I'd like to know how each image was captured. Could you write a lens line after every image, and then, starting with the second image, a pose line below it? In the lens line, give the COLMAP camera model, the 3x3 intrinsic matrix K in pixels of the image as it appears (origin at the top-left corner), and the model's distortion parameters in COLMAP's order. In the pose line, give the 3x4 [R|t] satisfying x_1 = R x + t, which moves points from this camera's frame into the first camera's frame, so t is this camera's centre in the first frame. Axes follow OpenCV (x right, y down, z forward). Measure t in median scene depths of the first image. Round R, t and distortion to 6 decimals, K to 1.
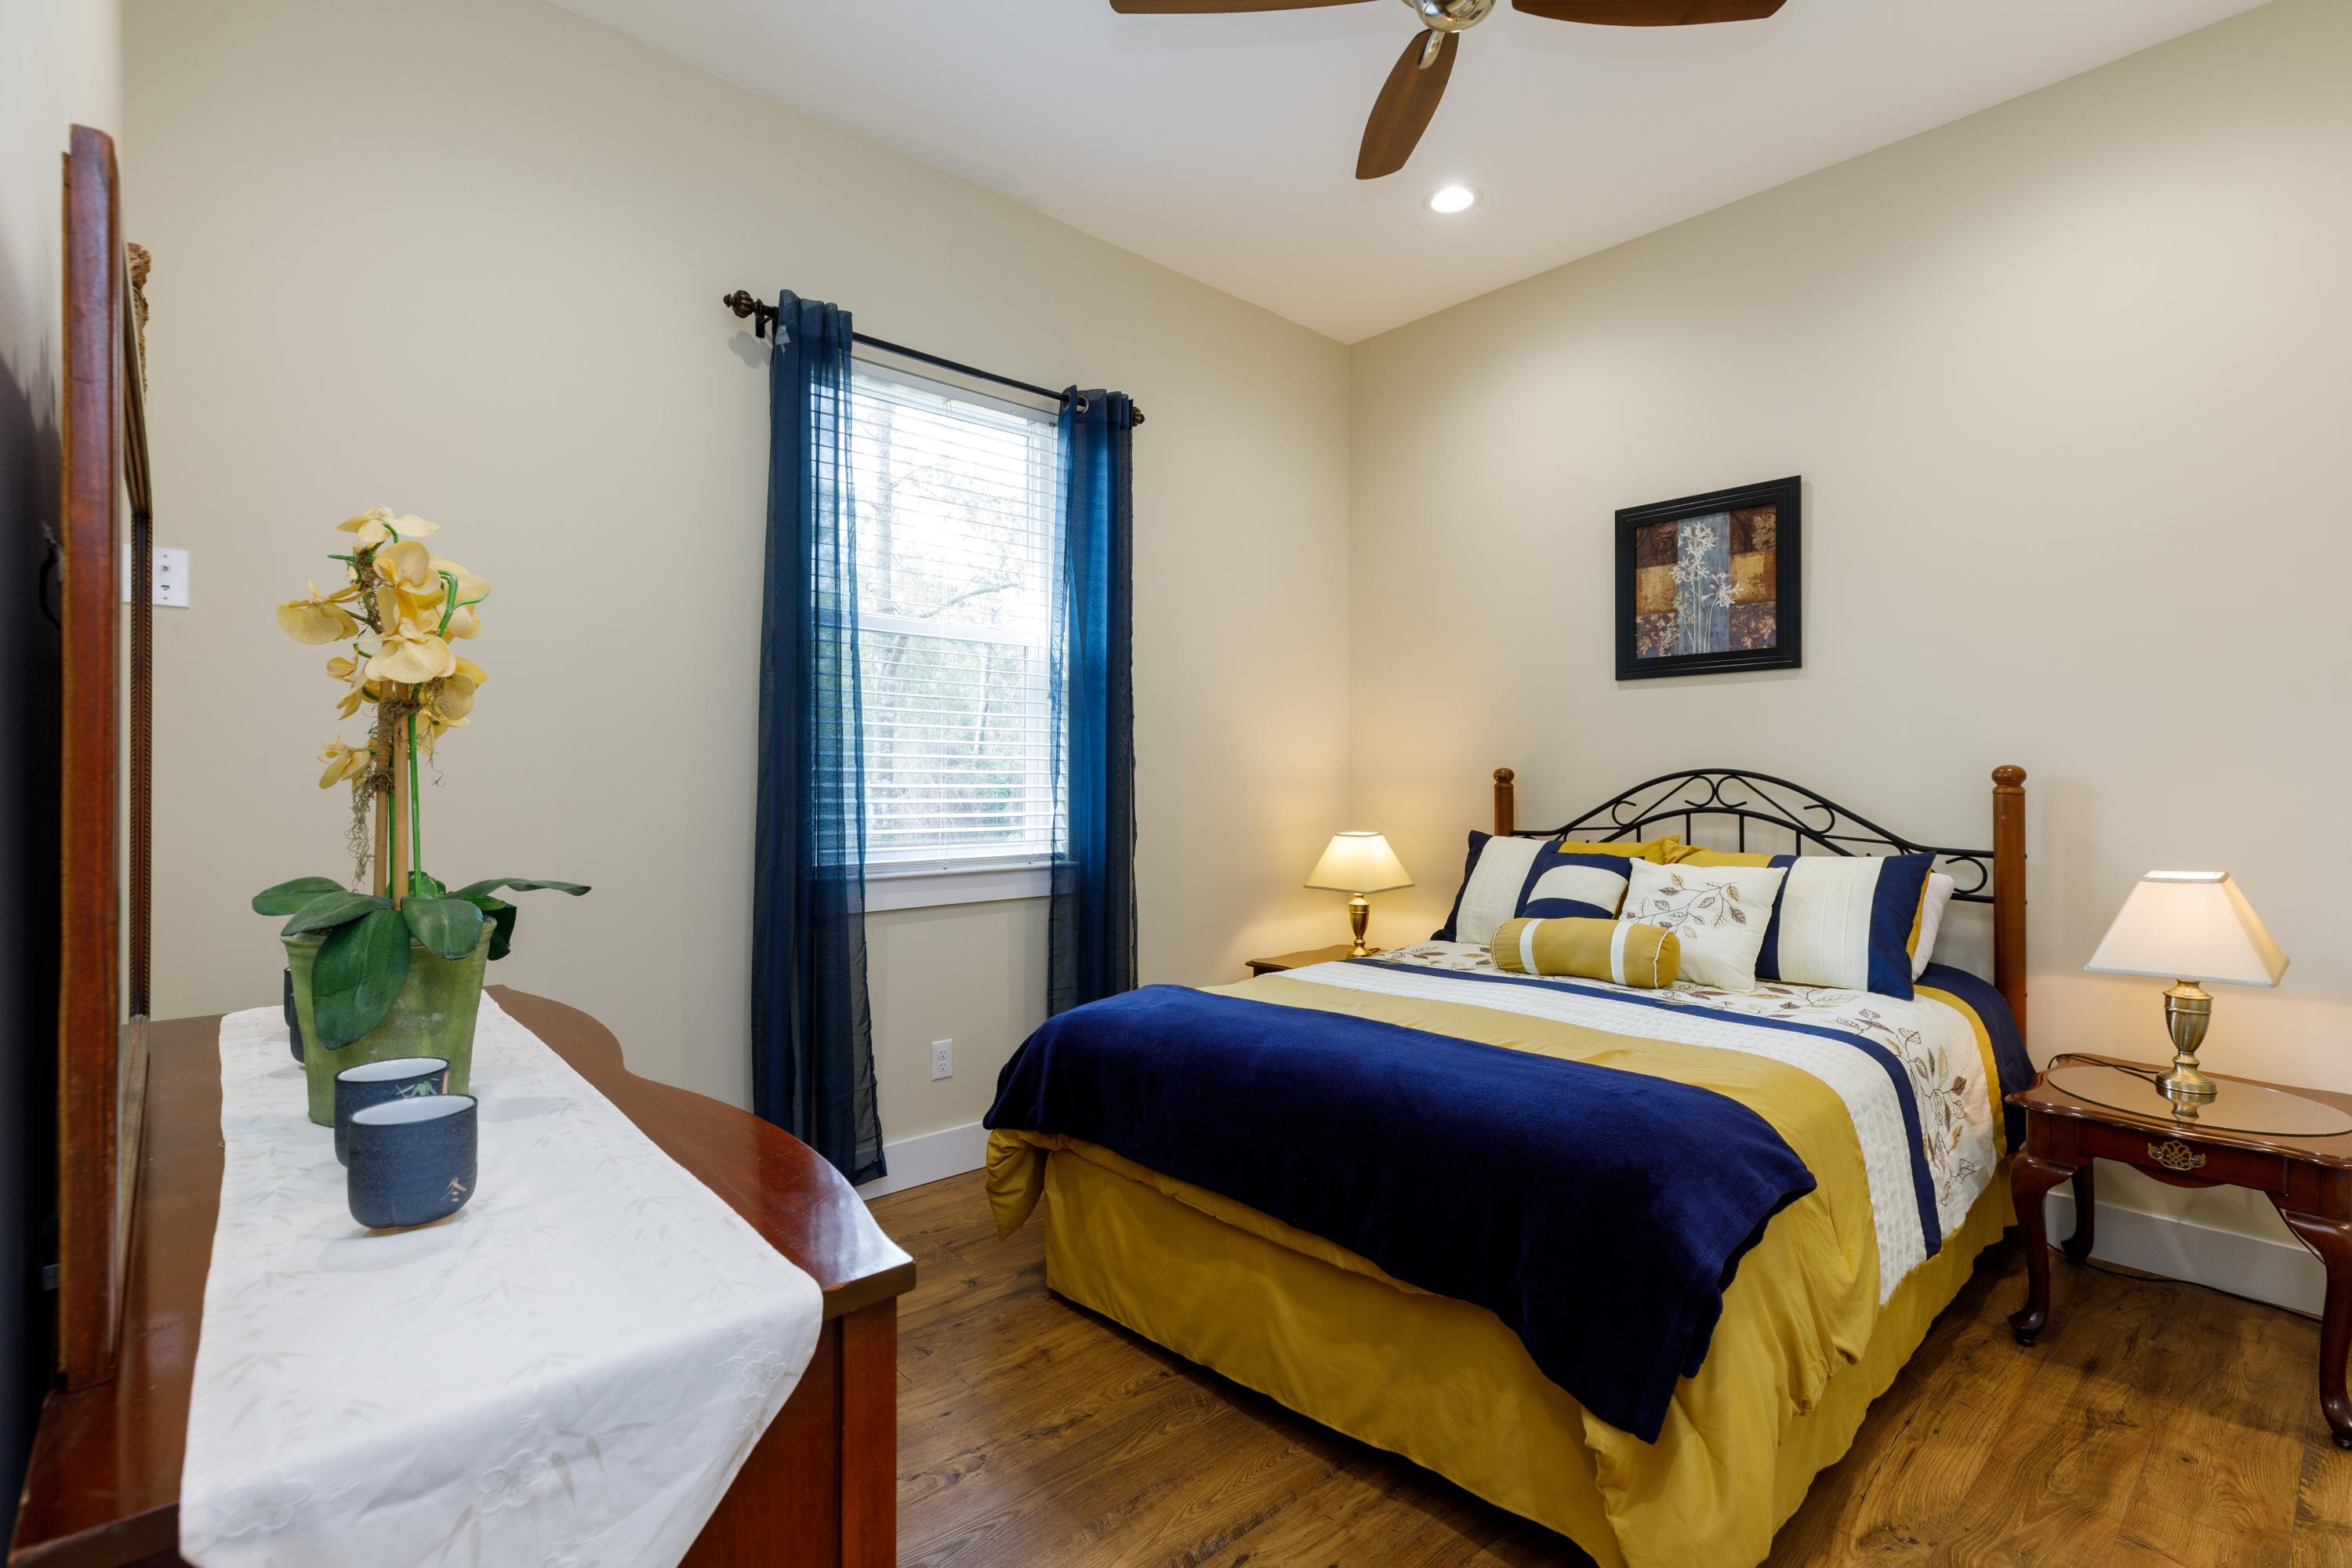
lens RADIAL K [[1083.0, 0, 1176.0], [0, 1083.0, 784.0], [0, 0, 1]] dist [-0.001300, -0.000432]
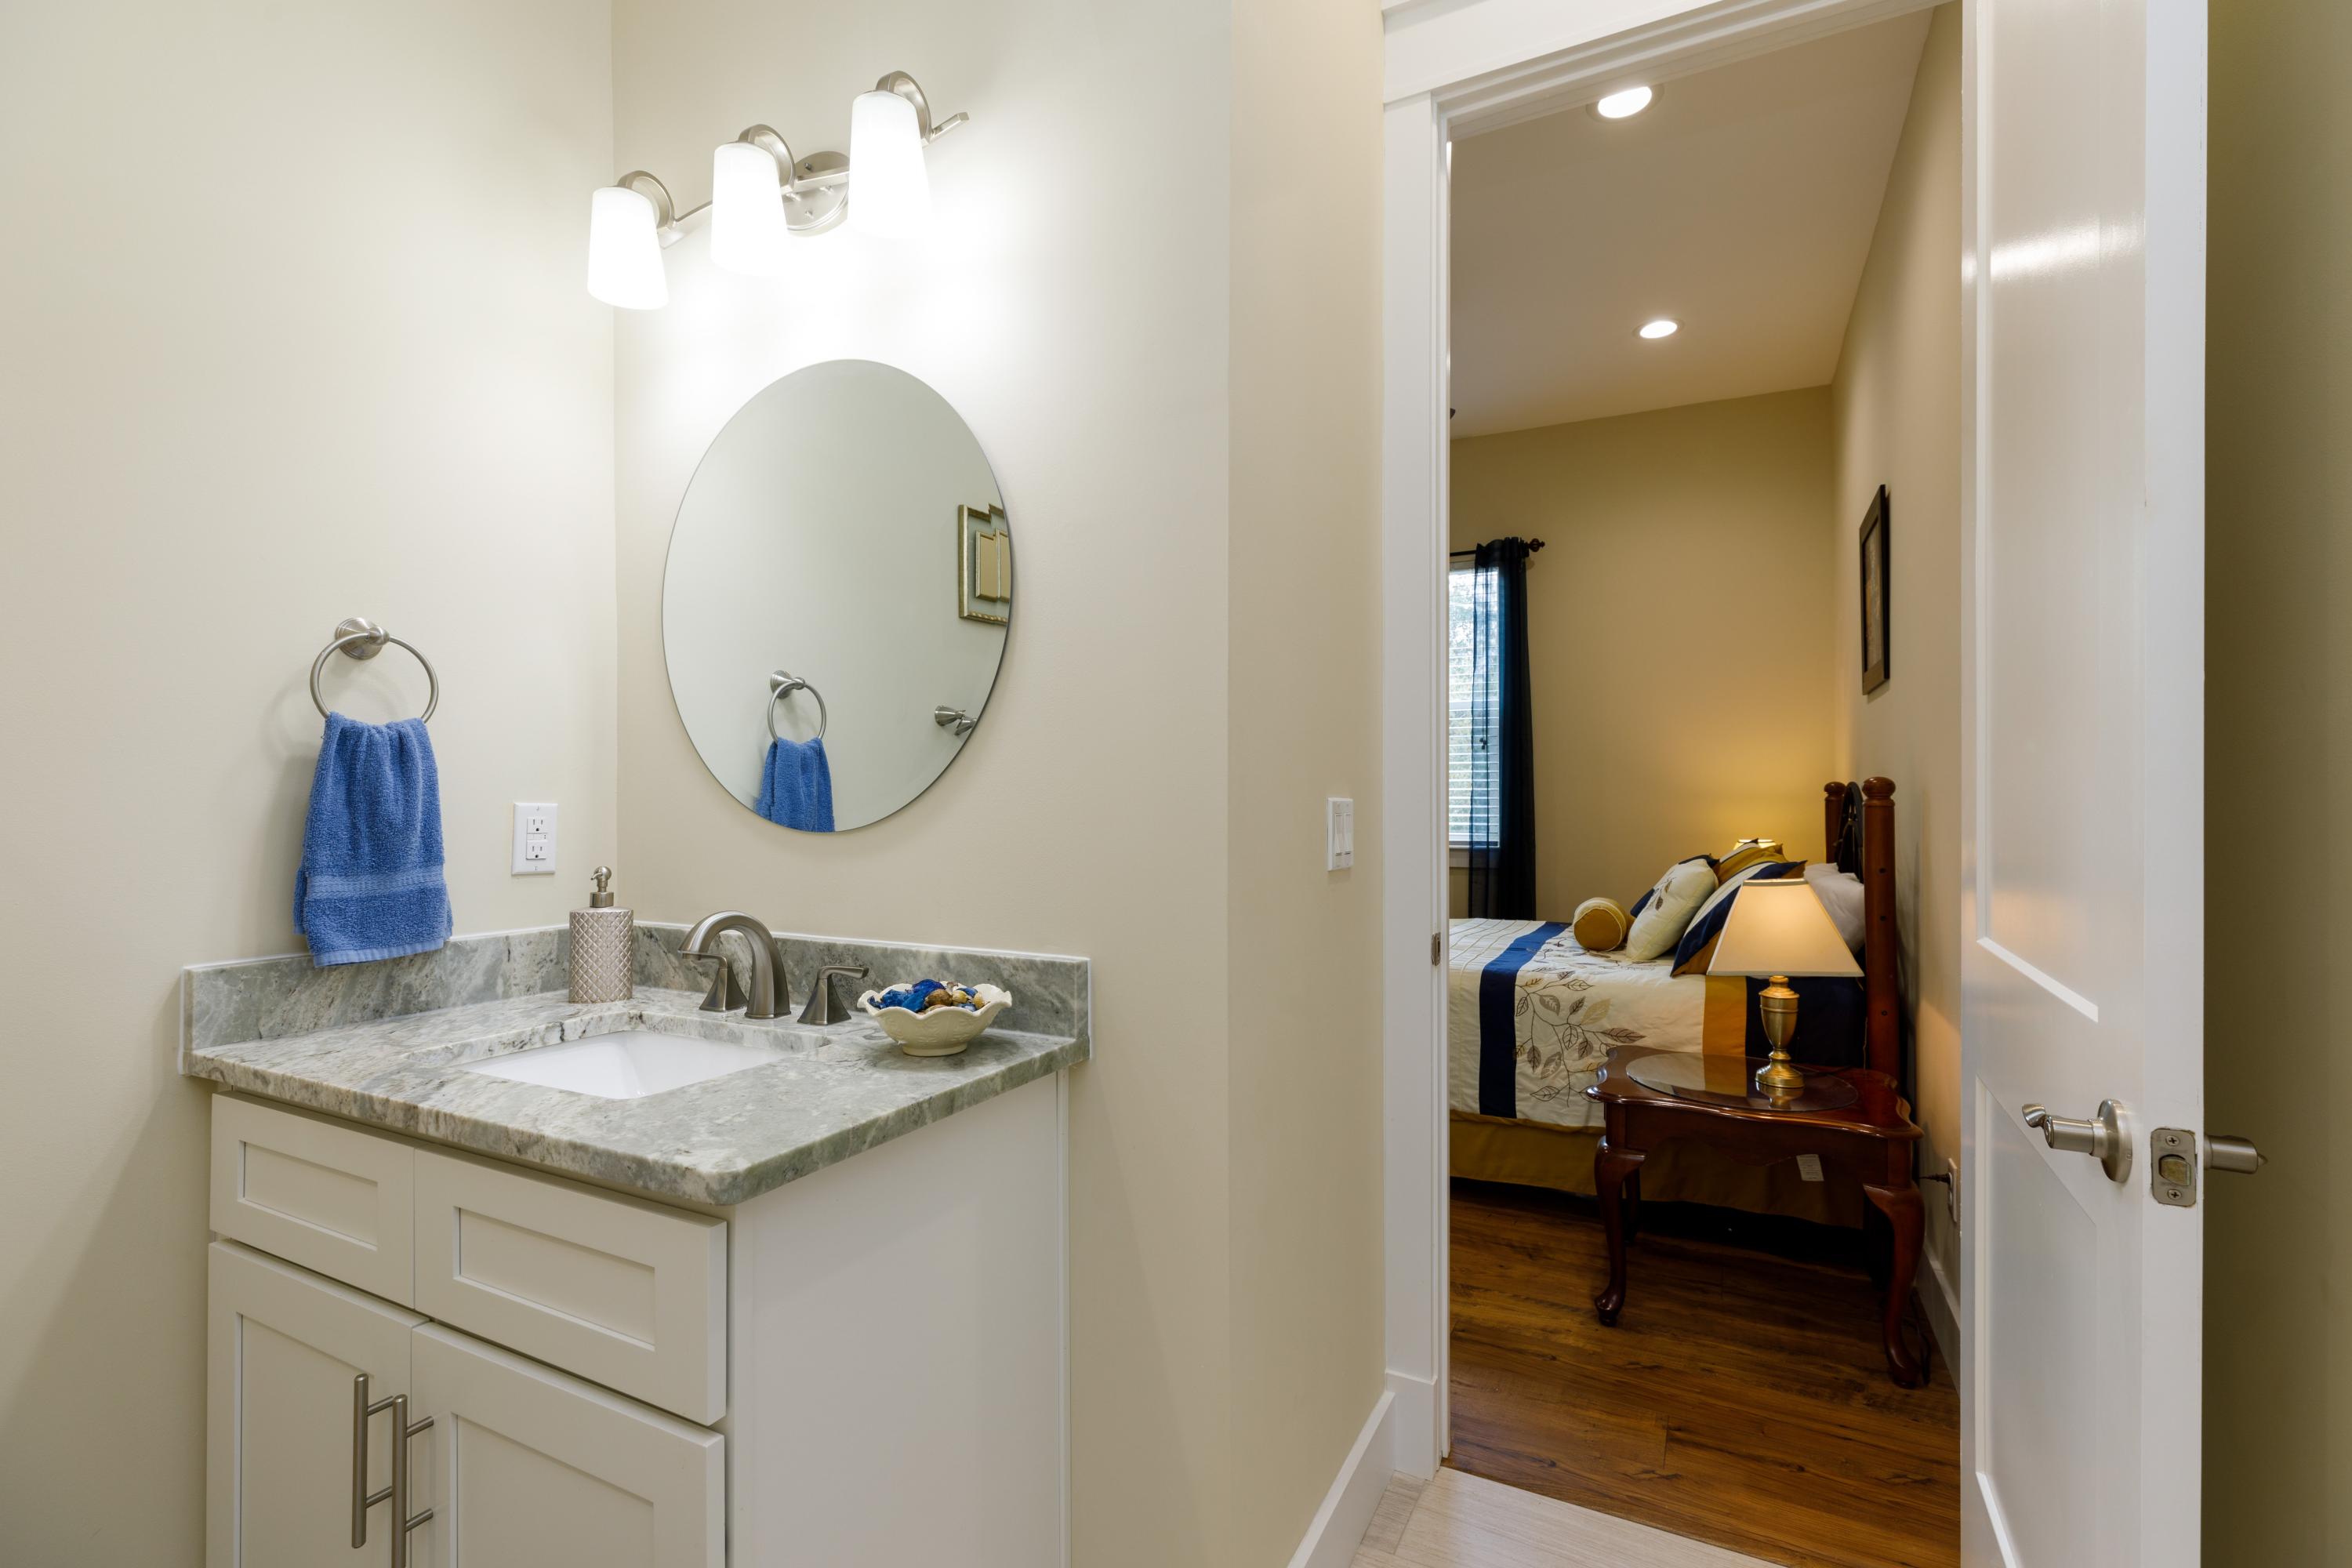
lens RADIAL K [[1083.0, 0, 1176.0], [0, 1083.0, 784.0], [0, 0, 1]] dist [-0.001300, -0.000432]
pose [[0.342250, -0.011915, -0.939533, 1.301111], [-0.001481, 0.999912, -0.013220, 0.002551], [0.939608, 0.005916, 0.342202, 0.058489]]
